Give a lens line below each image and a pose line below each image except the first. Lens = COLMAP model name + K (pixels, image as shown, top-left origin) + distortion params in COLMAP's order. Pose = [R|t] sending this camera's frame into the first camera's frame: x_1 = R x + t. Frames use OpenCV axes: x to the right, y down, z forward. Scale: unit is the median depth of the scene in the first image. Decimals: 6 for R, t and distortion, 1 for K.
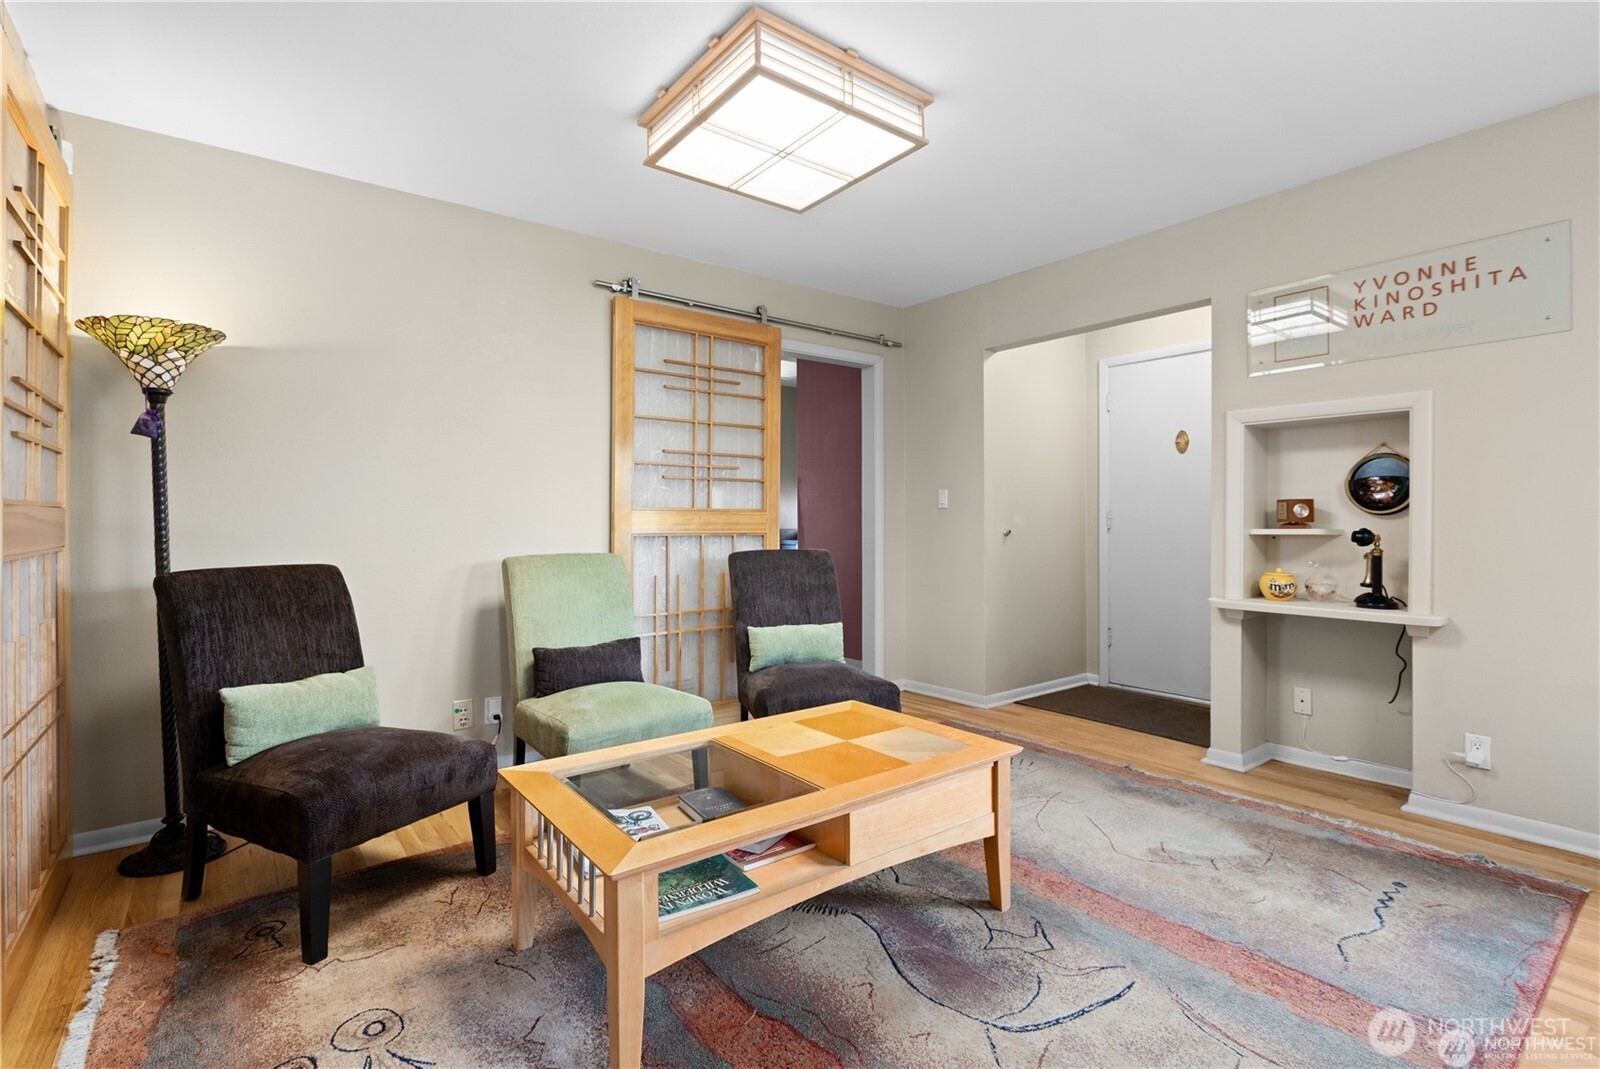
lens RADIAL K [[744.6, 0, 798.1], [0, 744.6, 525.2], [0, 0, 1]] dist [-0.001780, 0.000099]
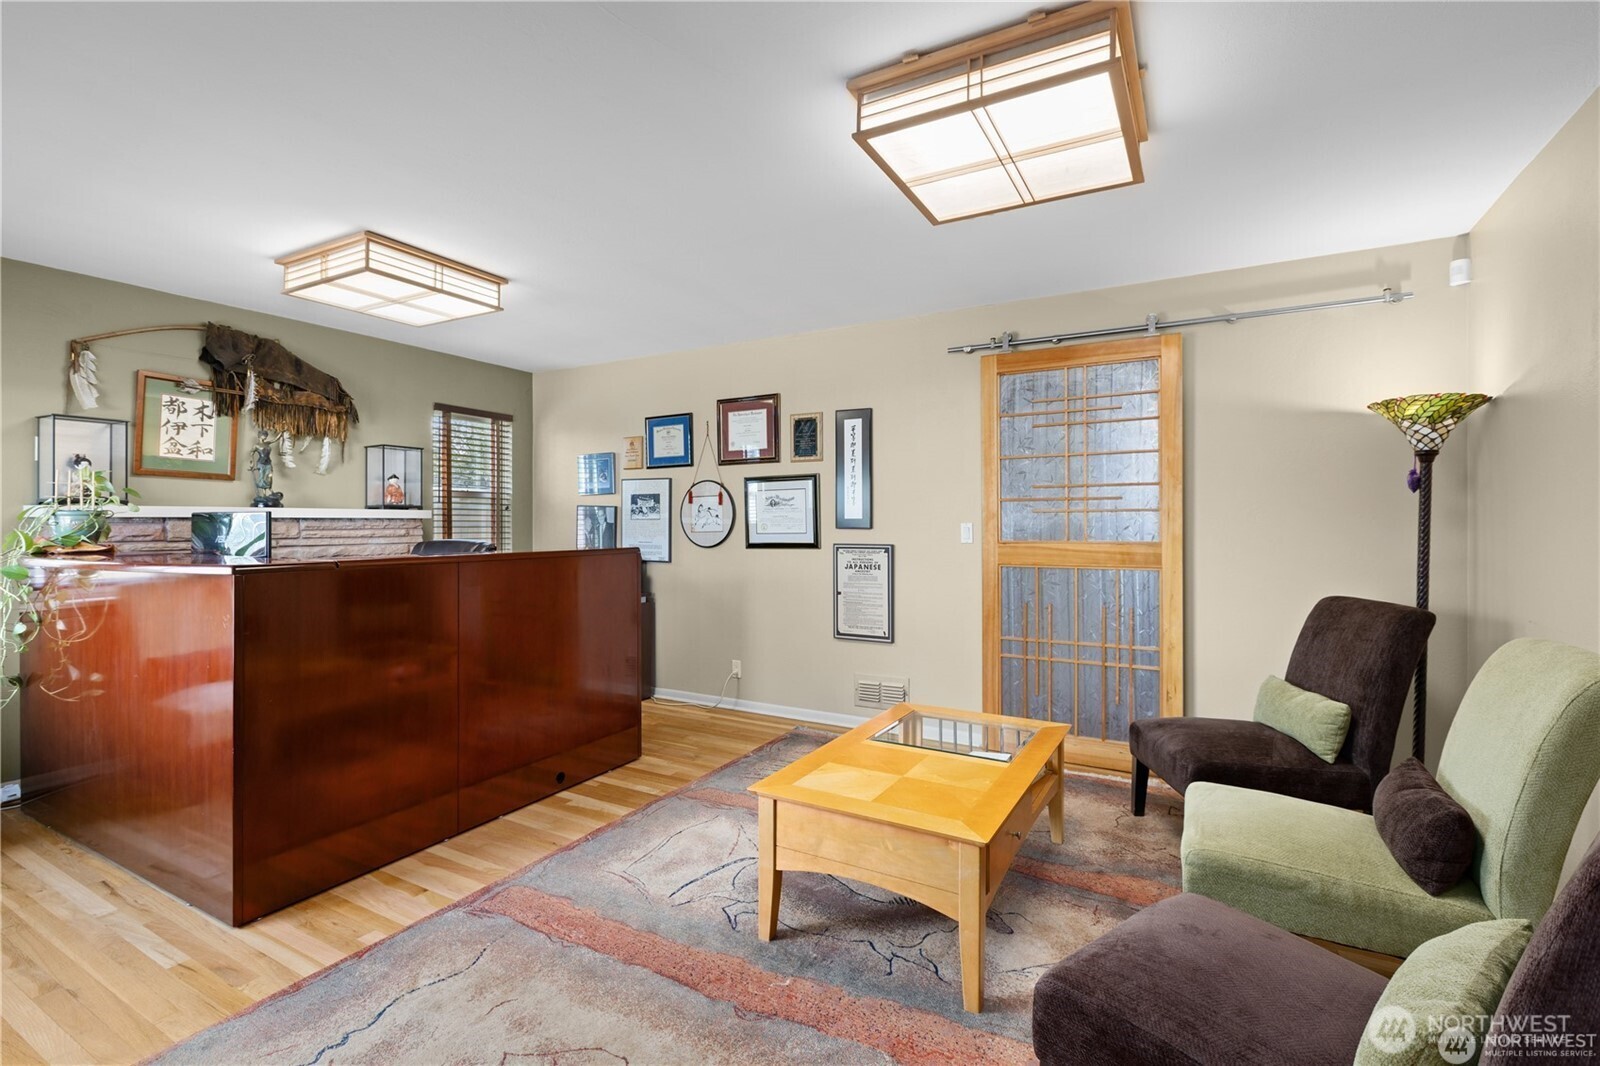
lens RADIAL K [[721.6, 0, 800.0], [0, 721.6, 533.0], [0, 0, 1]] dist [-0.000355, -0.000023]
pose [[-0.921634, 0.010473, -0.387918, 0.301797], [0.002001, 0.999751, 0.022239, -0.043977], [0.388055, 0.019720, -0.921425, 0.947309]]
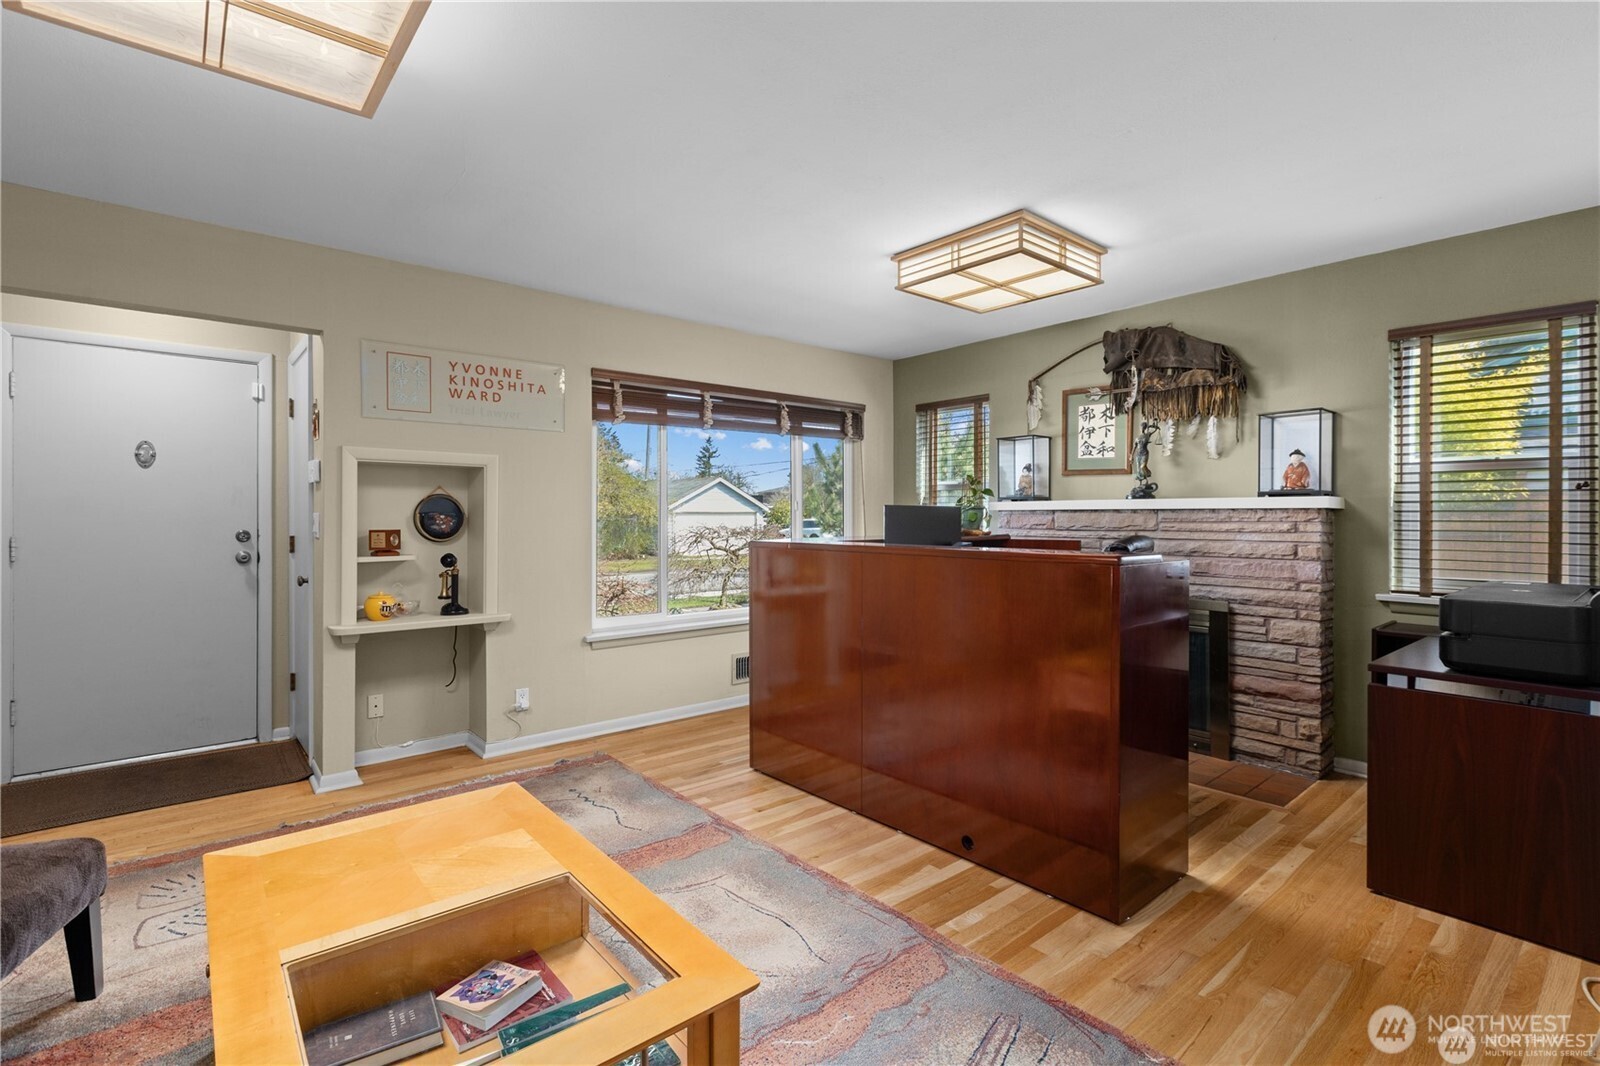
lens RADIAL K [[746.7, 0, 794.1], [0, 746.7, 522.6], [0, 0, 1]] dist [0.012050, 0.000139]
pose [[-0.041239, -0.005985, 0.999131, -0.373418], [0.006481, 0.999959, 0.006257, -0.035950], [-0.999128, 0.006733, -0.041199, 0.308023]]
